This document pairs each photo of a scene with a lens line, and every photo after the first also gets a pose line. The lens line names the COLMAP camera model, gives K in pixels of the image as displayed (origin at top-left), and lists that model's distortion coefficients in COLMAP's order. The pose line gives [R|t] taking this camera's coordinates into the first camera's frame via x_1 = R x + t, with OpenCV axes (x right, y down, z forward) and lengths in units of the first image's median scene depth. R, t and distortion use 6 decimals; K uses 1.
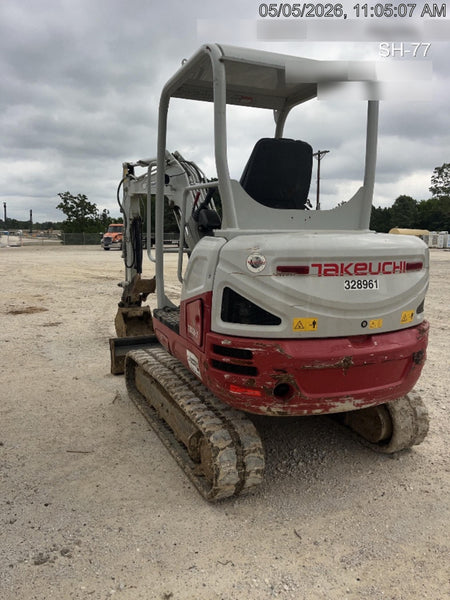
lens RADIAL K [[448.6, 0, 224.4], [0, 448.6, 304.1], [0, 0, 1]] dist [0.021164, -0.006673]
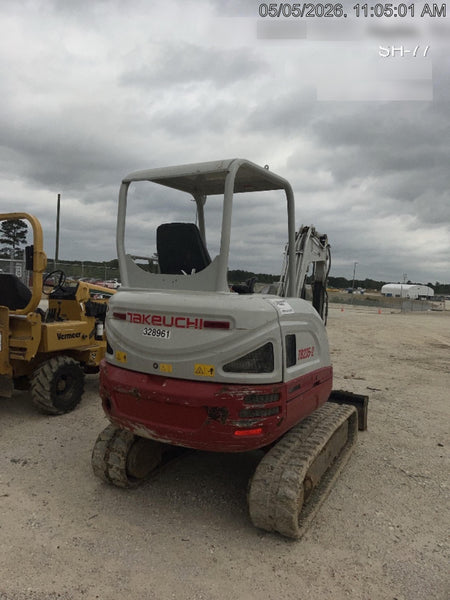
lens RADIAL K [[448.6, 0, 232.0], [0, 448.6, 288.4], [0, 0, 1]] dist [0.021164, -0.006673]
pose [[0.617552, 0.024119, -0.786160, 1.401870], [-0.162508, 0.981875, -0.097531, -0.077294], [0.769559, 0.187988, 0.610279, 0.379134]]
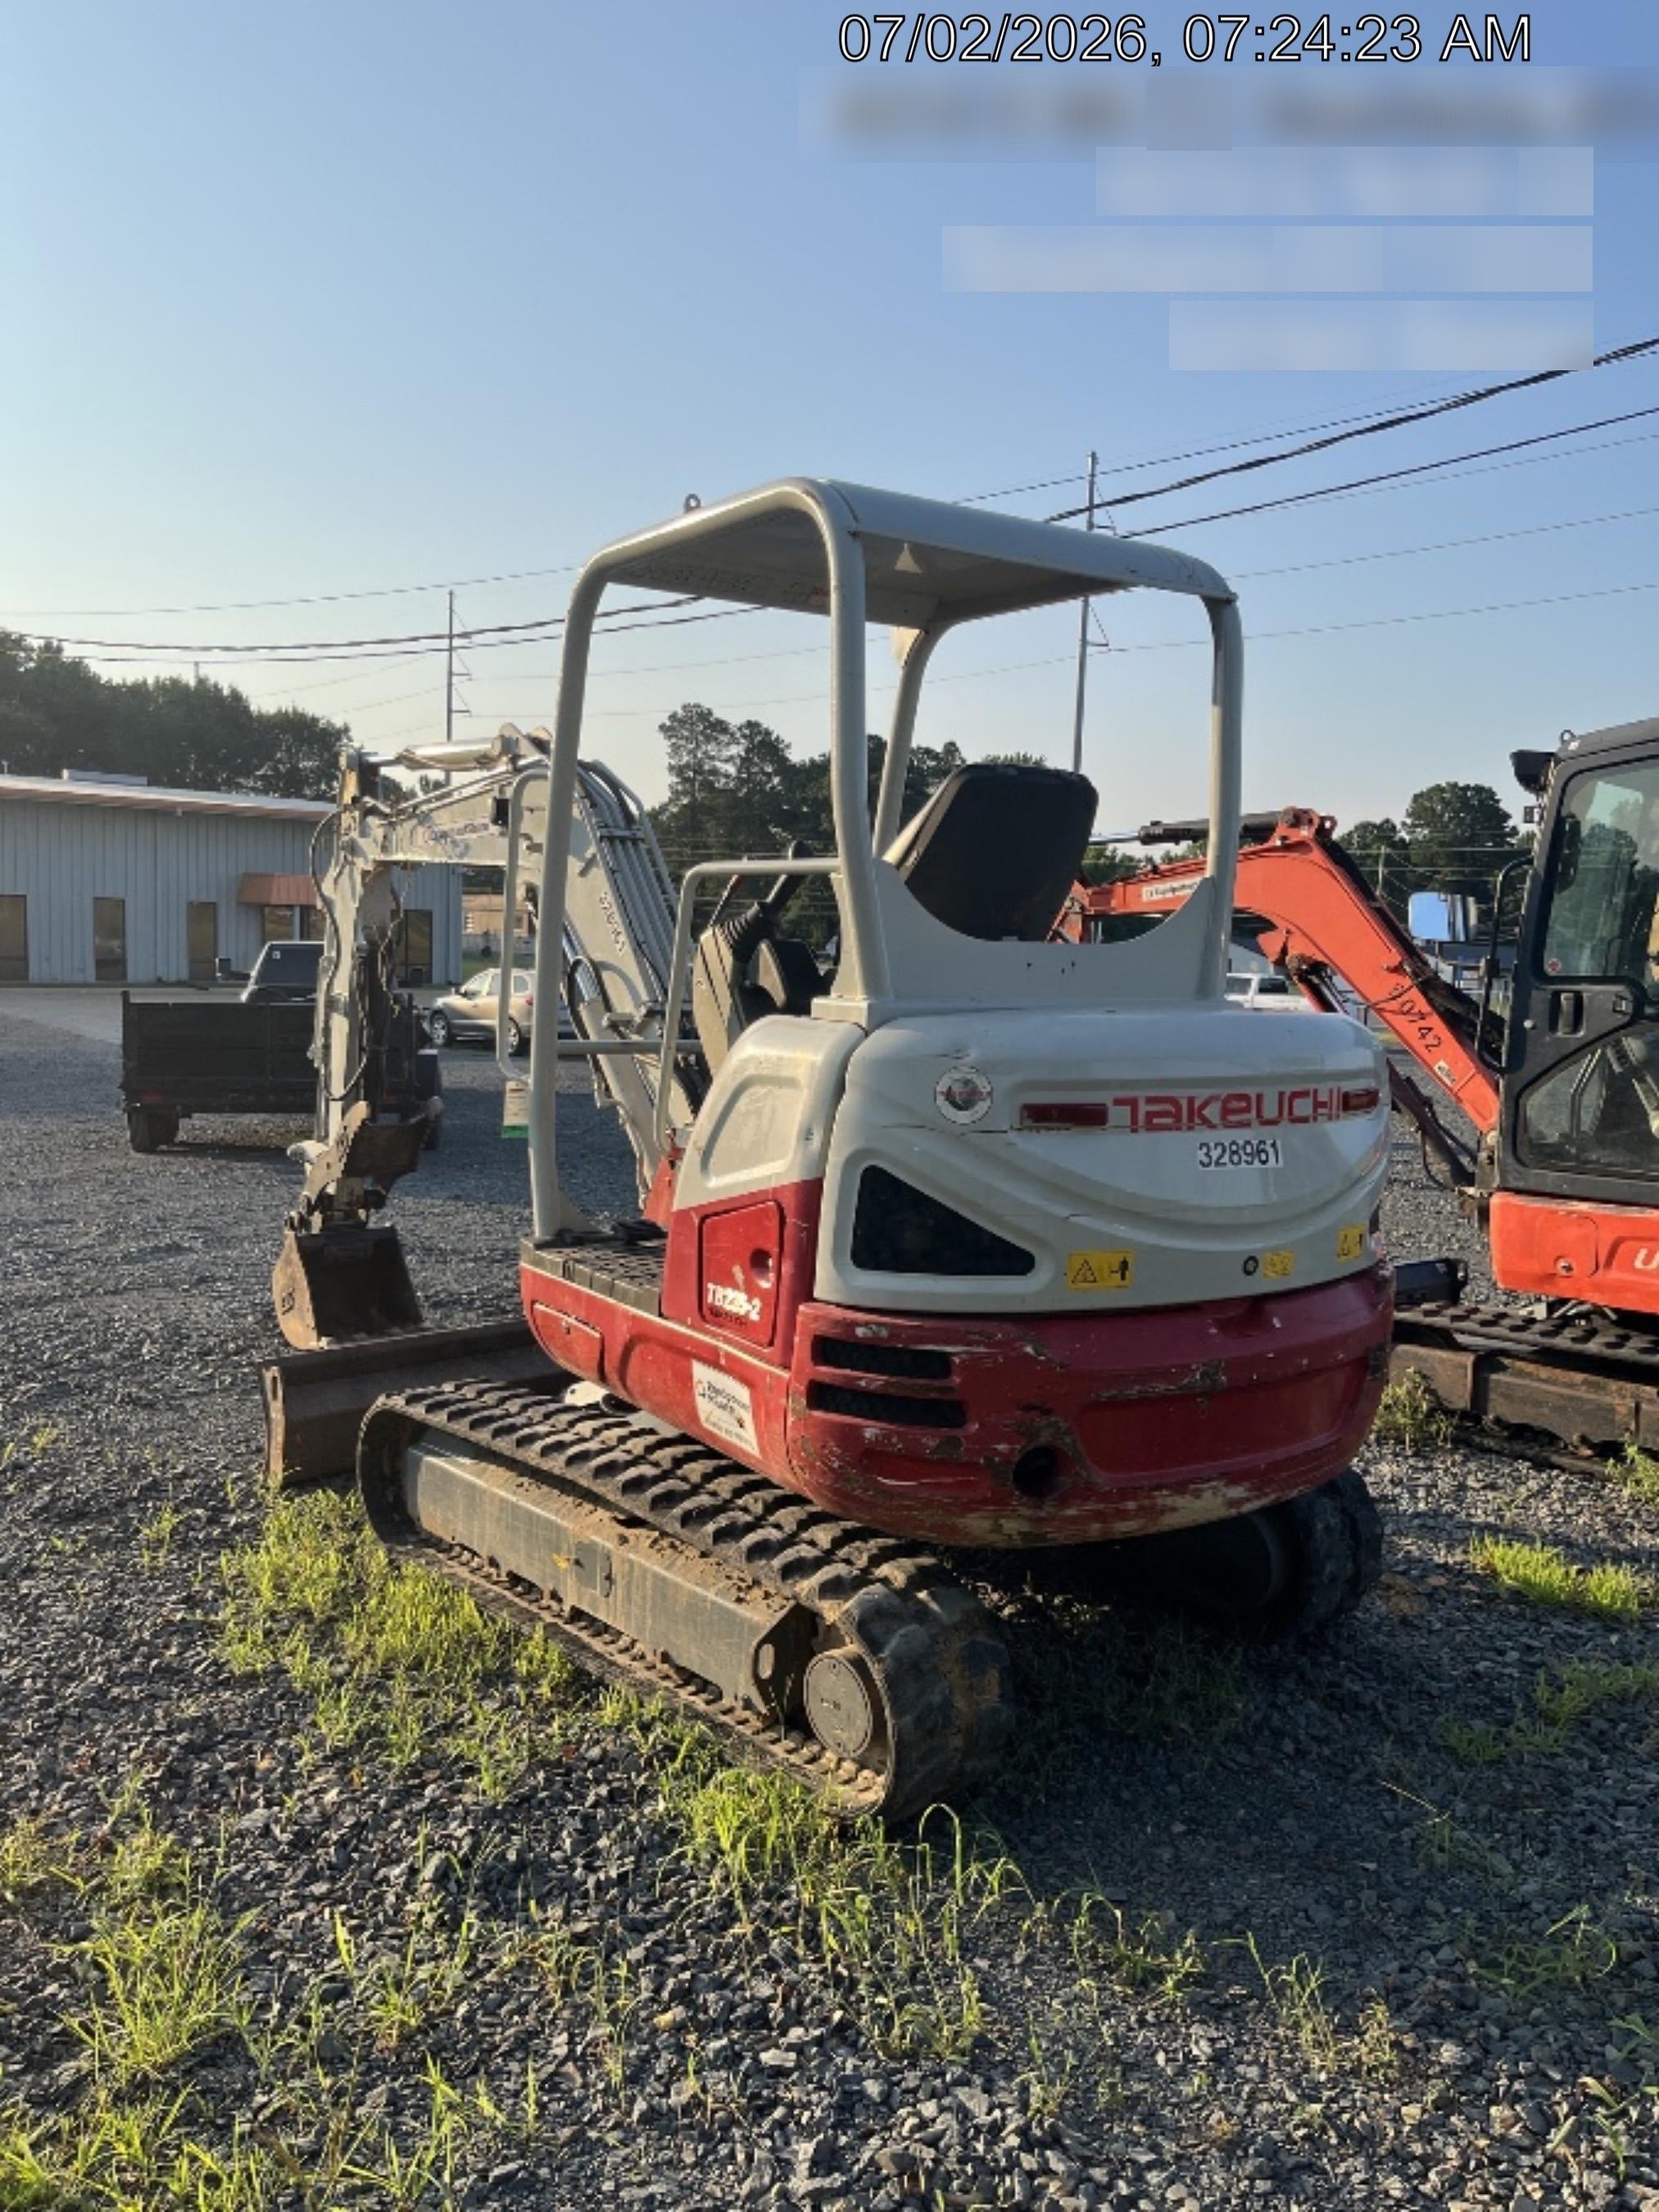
lens RADIAL K [[1653.7, 0, 828.6], [0, 1653.7, 1092.0], [0, 0, 1]] dist [0.021164, -0.006673]
pose [[0.980334, -0.002530, 0.197330, -0.268717], [0.016630, 0.997420, -0.069831, -0.006740], [-0.196644, 0.071740, 0.977847, -0.215347]]
